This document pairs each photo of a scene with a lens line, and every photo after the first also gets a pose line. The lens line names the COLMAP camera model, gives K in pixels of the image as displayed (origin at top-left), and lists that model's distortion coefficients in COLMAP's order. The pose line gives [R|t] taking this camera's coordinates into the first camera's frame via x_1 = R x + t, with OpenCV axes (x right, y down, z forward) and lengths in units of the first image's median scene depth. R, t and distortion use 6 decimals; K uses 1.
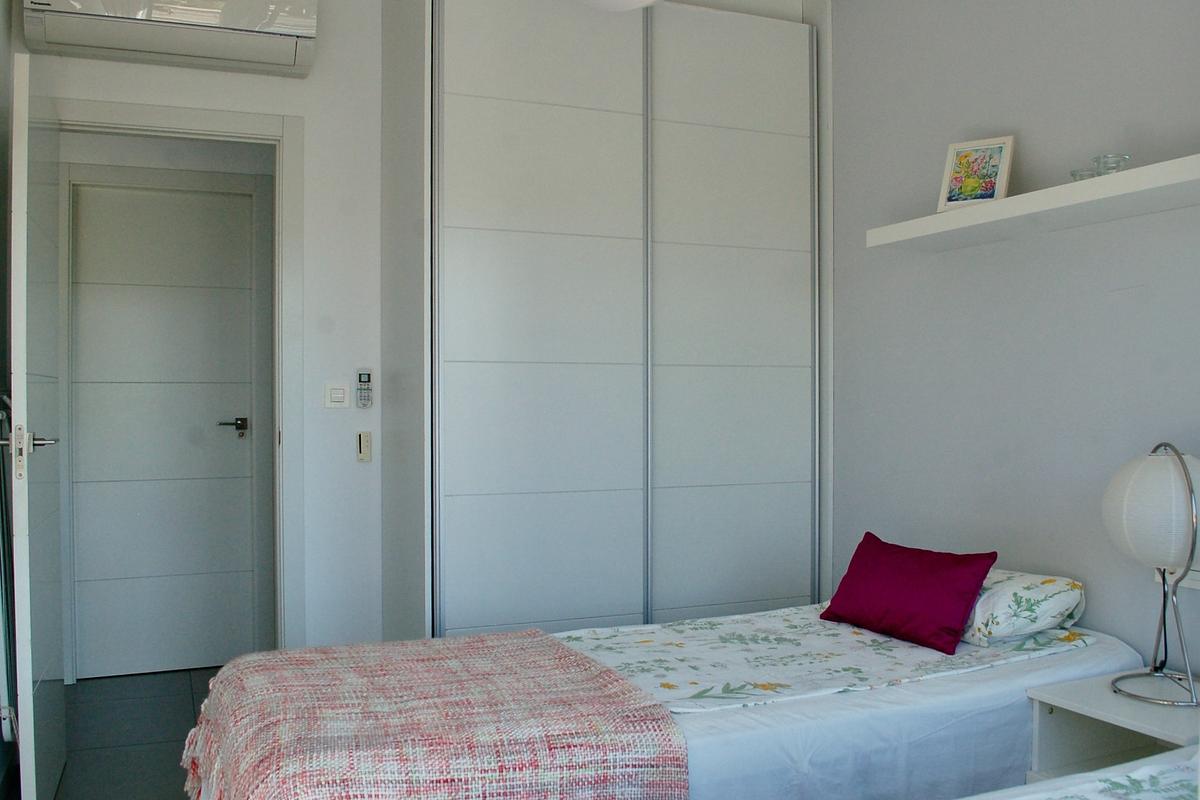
lens RADIAL K [[1078.8, 0, 600.0], [0, 1078.8, 400.0], [0, 0, 1]] dist [-0.095375, 0.014696]
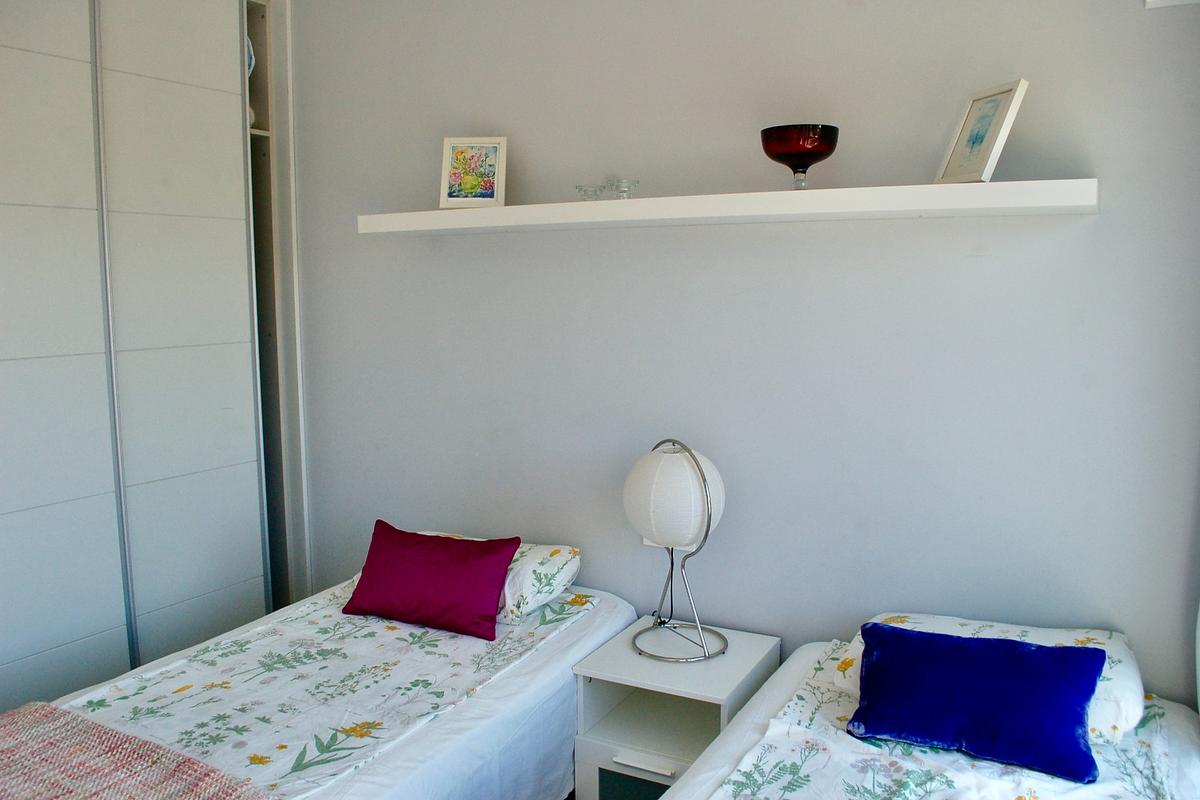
lens RADIAL K [[949.8, 0, 603.3], [0, 949.8, 404.8], [0, 0, 1]] dist [-0.076588, 0.001139]
pose [[0.790987, -0.078300, 0.606802, -0.139130], [0.004340, 0.992470, 0.122409, -0.111335], [-0.611818, -0.094190, 0.785371, 0.197848]]
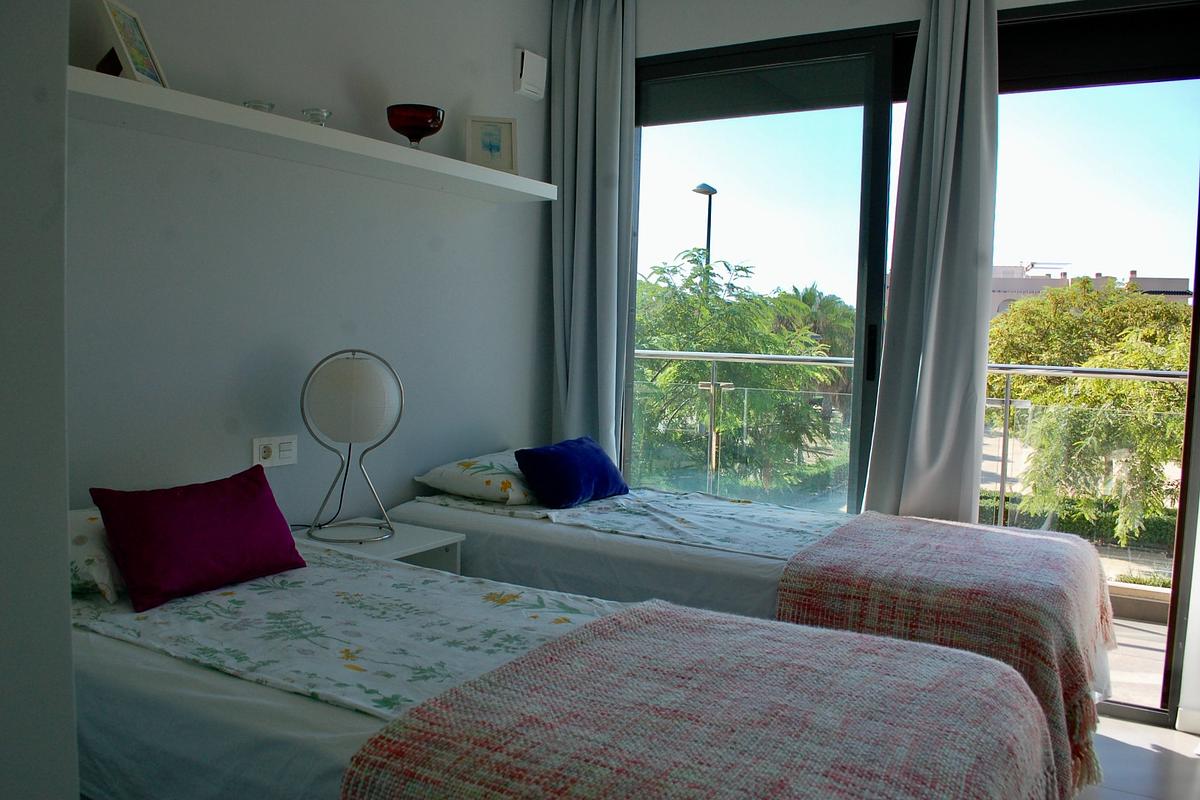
lens RADIAL K [[944.4, 0, 596.0], [0, 944.4, 403.7], [0, 0, 1]] dist [-0.084848, 0.011039]
pose [[-0.569718, -0.077259, 0.818201, -0.537178], [-0.022421, 0.996662, 0.078499, 0.008245], [-0.821534, 0.026378, -0.569548, 1.252140]]
